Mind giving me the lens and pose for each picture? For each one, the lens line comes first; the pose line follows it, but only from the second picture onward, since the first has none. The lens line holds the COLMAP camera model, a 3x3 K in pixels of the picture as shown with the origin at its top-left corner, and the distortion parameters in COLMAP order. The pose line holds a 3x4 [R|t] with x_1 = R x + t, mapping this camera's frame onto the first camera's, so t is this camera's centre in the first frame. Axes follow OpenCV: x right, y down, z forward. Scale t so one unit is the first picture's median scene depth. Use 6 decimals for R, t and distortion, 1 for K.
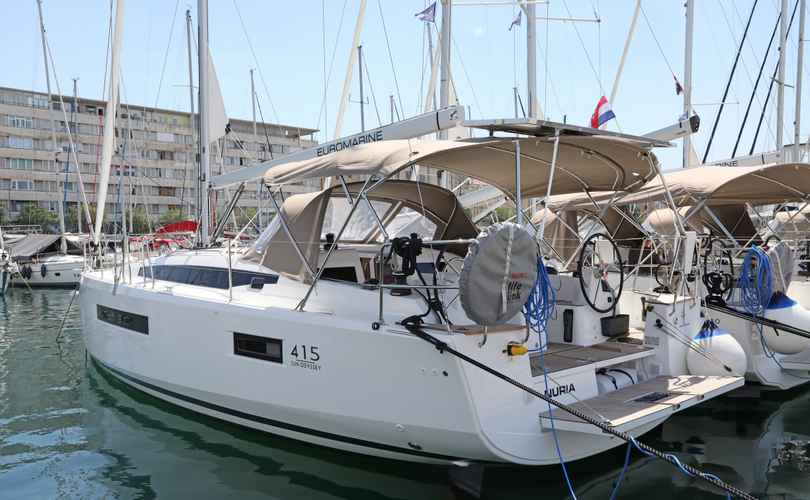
lens RADIAL K [[704.2, 0, 405.0], [0, 704.2, 250.0], [0, 0, 1]] dist [0.001422, 0.003014]
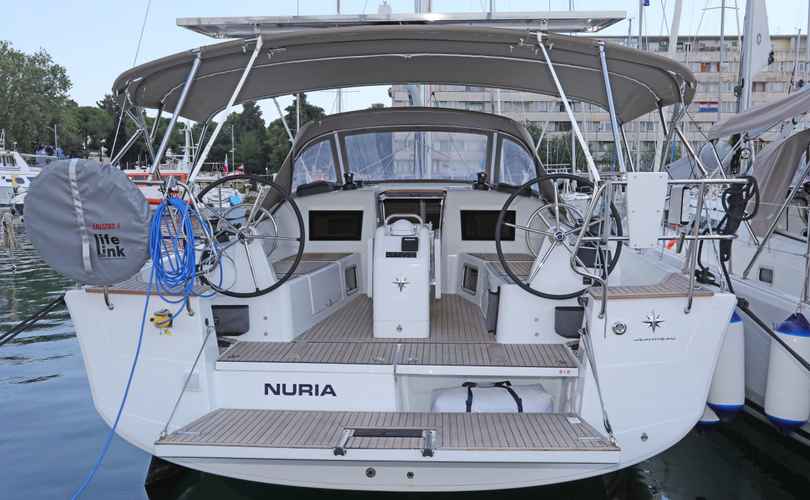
lens RADIAL K [[704.2, 0, 405.0], [0, 704.2, 250.0], [0, 0, 1]] dist [0.001422, 0.003014]
pose [[0.680067, 0.082304, -0.728516, 0.522787], [-0.018482, 0.995287, 0.095190, -0.010093], [0.732917, -0.051272, 0.678383, 0.379803]]
